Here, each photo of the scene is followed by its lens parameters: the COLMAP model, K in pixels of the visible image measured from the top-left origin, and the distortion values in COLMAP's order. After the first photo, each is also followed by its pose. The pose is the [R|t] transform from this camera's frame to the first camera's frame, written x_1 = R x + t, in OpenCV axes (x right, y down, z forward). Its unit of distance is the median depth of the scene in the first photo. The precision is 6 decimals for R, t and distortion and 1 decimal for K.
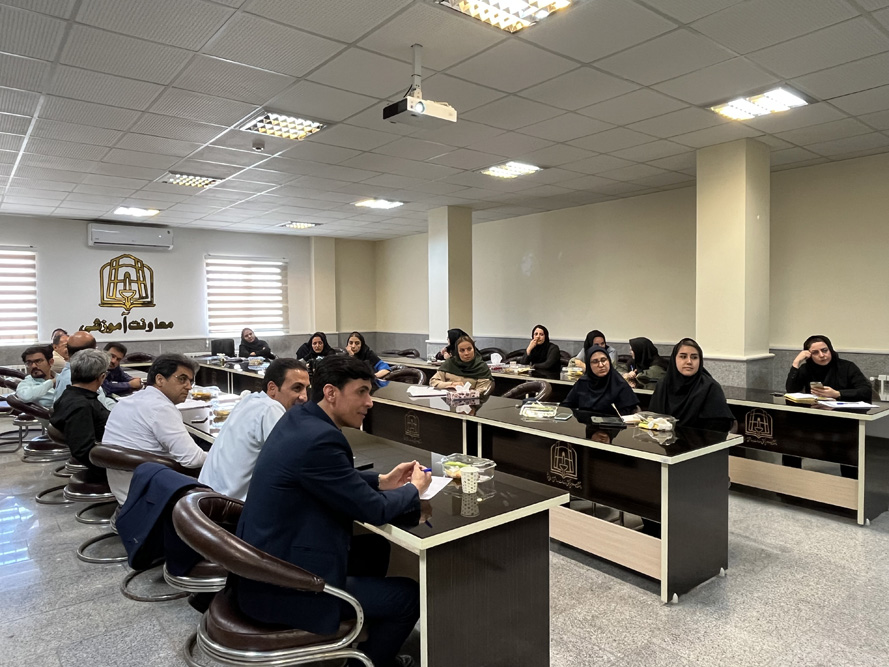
lens RADIAL K [[593.7, 0, 440.5], [0, 593.7, 332.2], [0, 0, 1]] dist [-0.002080, -0.000410]
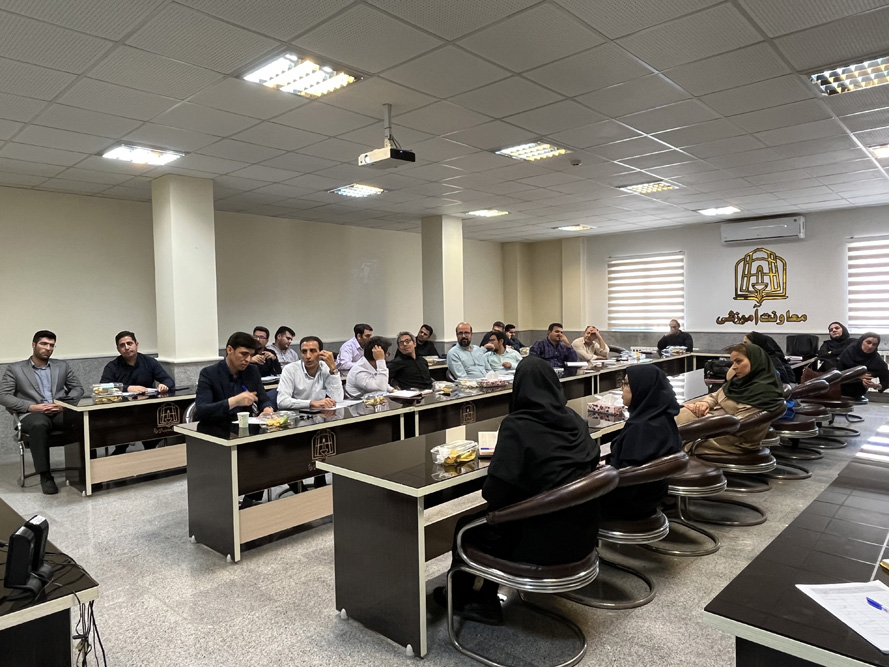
lens RADIAL K [[593.7, 0, 440.5], [0, 593.7, 332.2], [0, 0, 1]] dist [-0.002080, -0.000410]
pose [[0.136524, 0.045148, -0.989607, 0.421326], [-0.025945, 0.998781, 0.041987, -0.014859], [0.990297, 0.019943, 0.137529, 0.314248]]
